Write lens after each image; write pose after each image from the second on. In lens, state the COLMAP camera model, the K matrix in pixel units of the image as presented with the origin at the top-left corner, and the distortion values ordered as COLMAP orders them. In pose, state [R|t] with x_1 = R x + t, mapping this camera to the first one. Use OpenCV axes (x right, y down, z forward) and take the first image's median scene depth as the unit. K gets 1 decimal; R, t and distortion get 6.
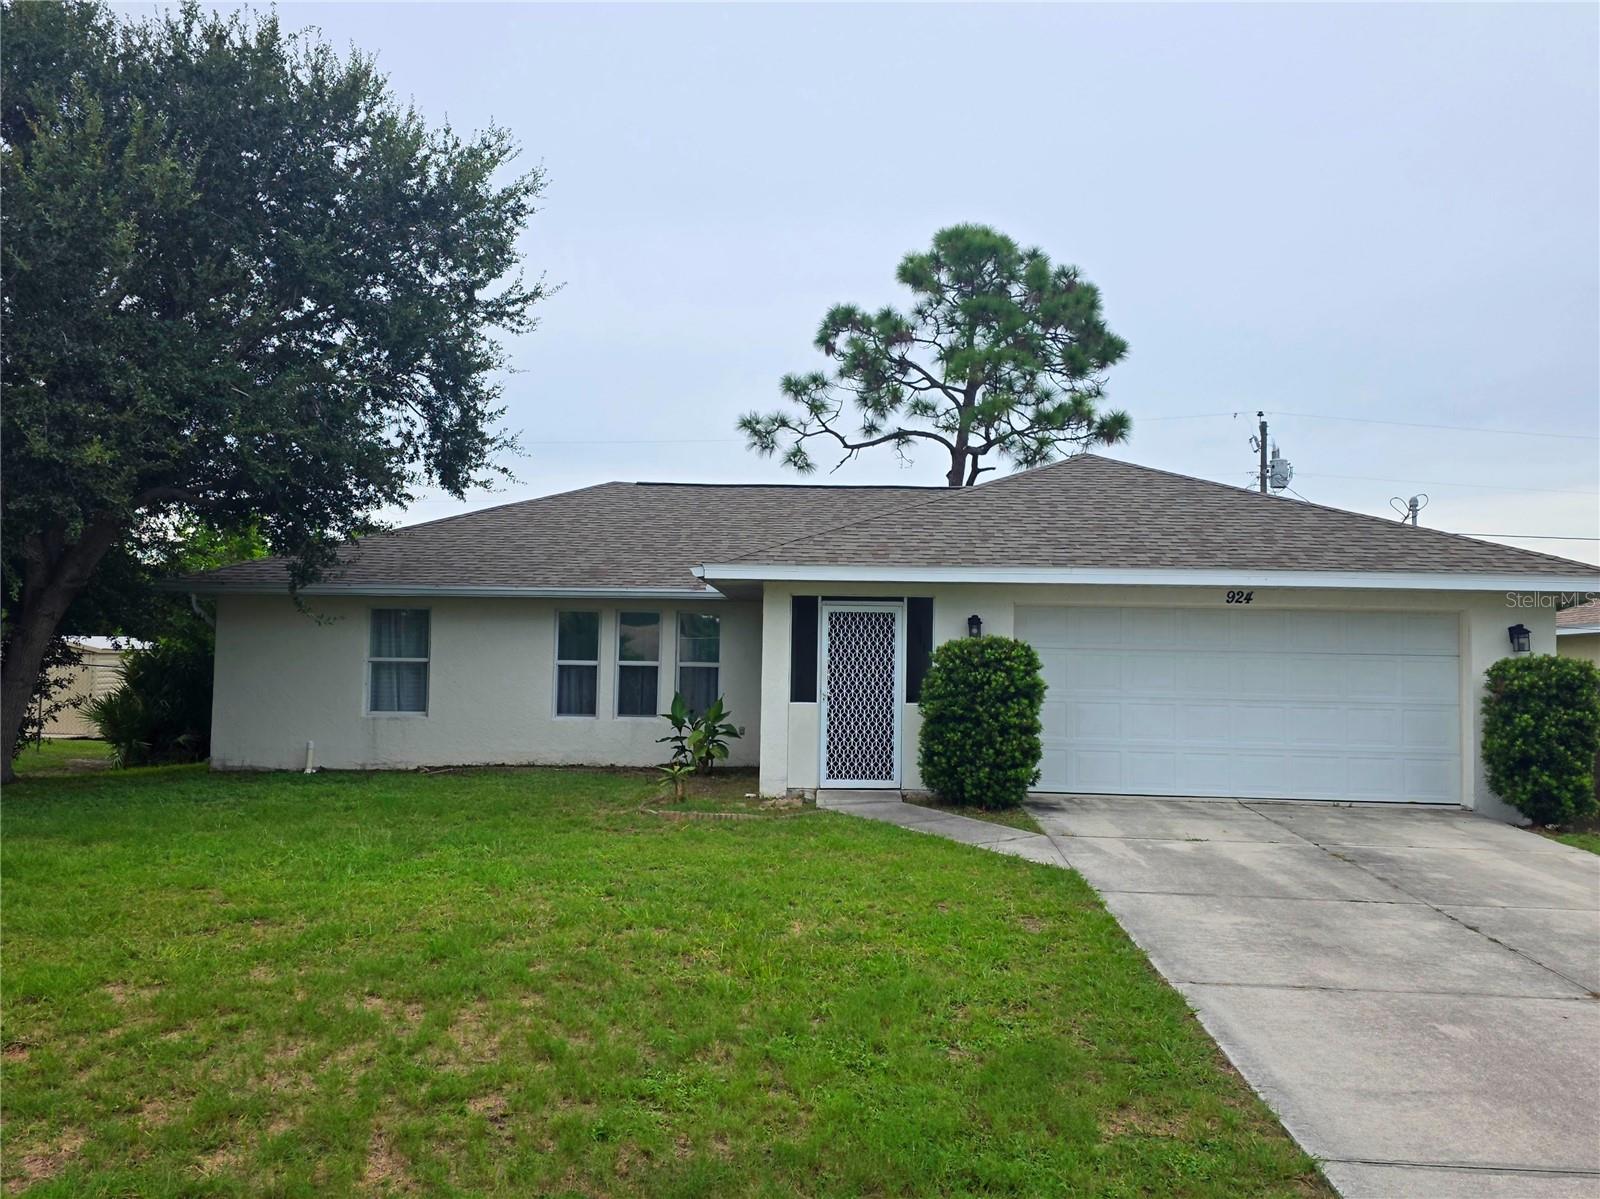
lens RADIAL K [[1256.6, 0, 800.0], [0, 1256.6, 599.5], [0, 0, 1]] dist [0.119710, 0.000092]
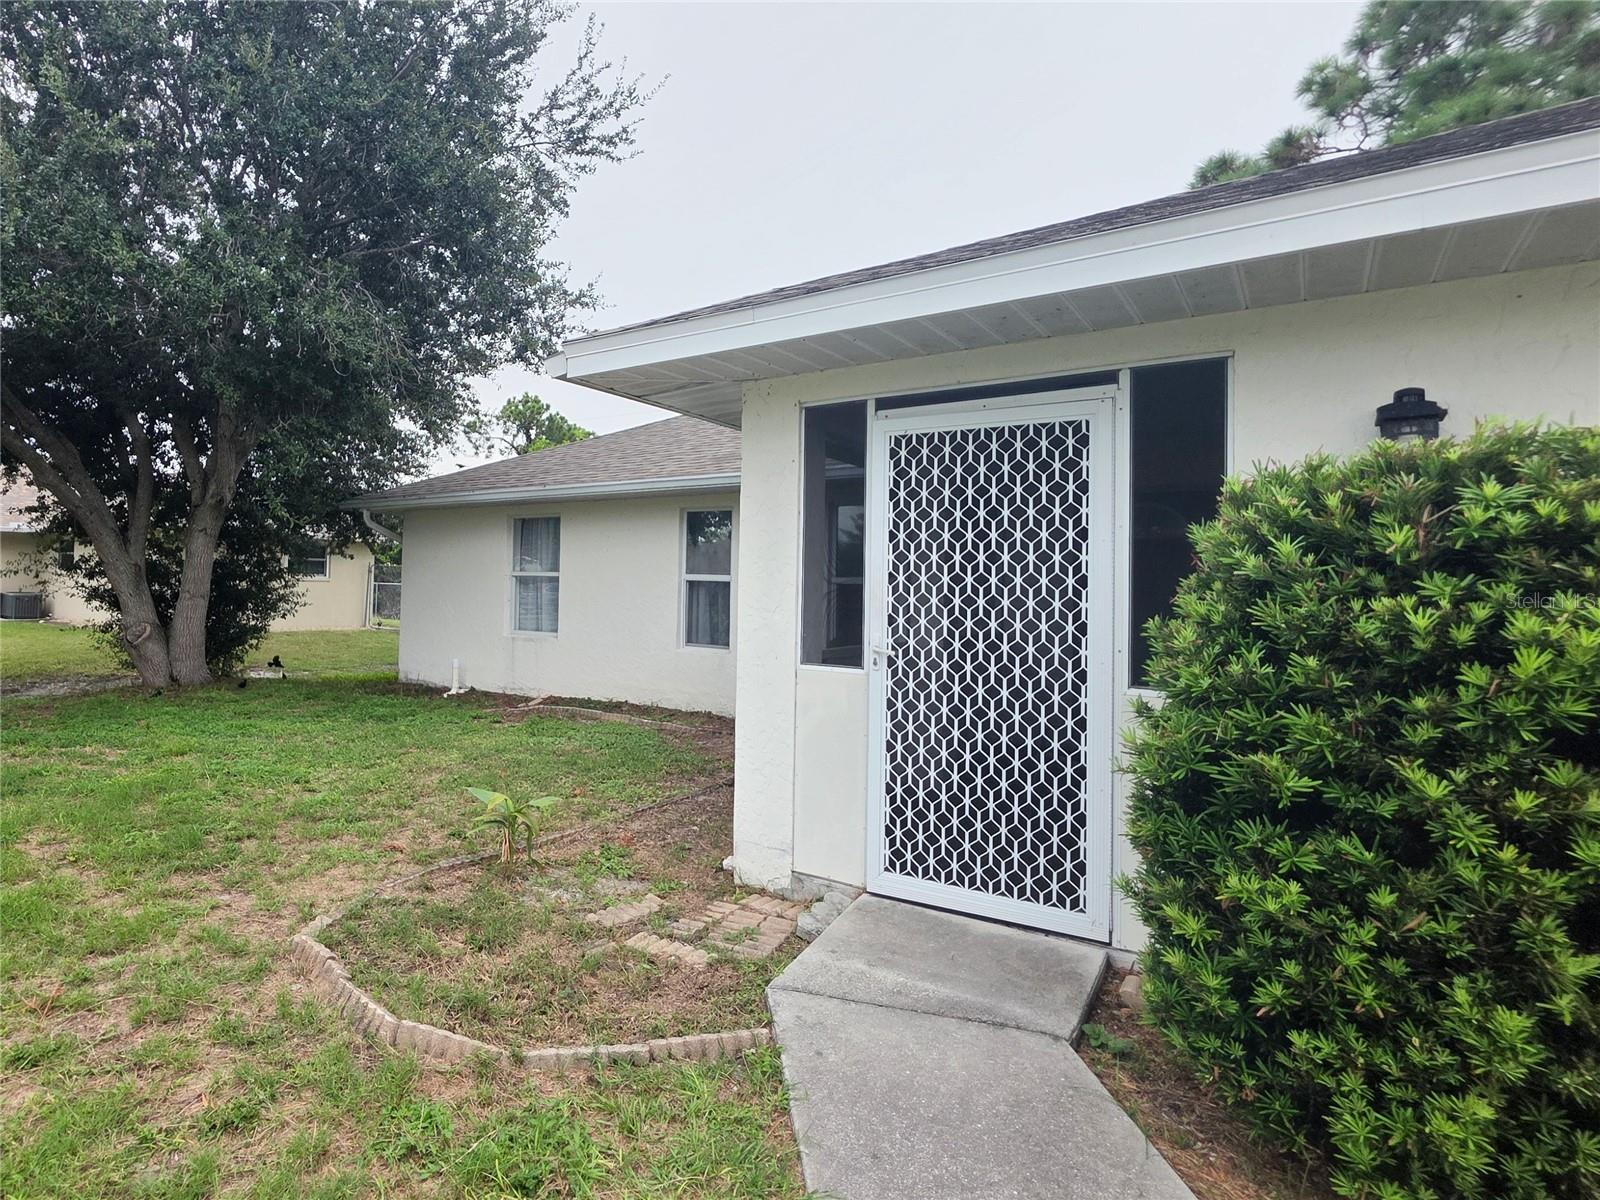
lens RADIAL K [[651.4, 0, 803.2], [0, 651.4, 569.2], [0, 0, 1]] dist [-0.000463, -0.000050]
pose [[0.798022, -0.012695, -0.602494, 0.121705], [0.024205, 0.999647, 0.010997, 0.047981], [0.602141, -0.023360, 0.798048, 0.828448]]
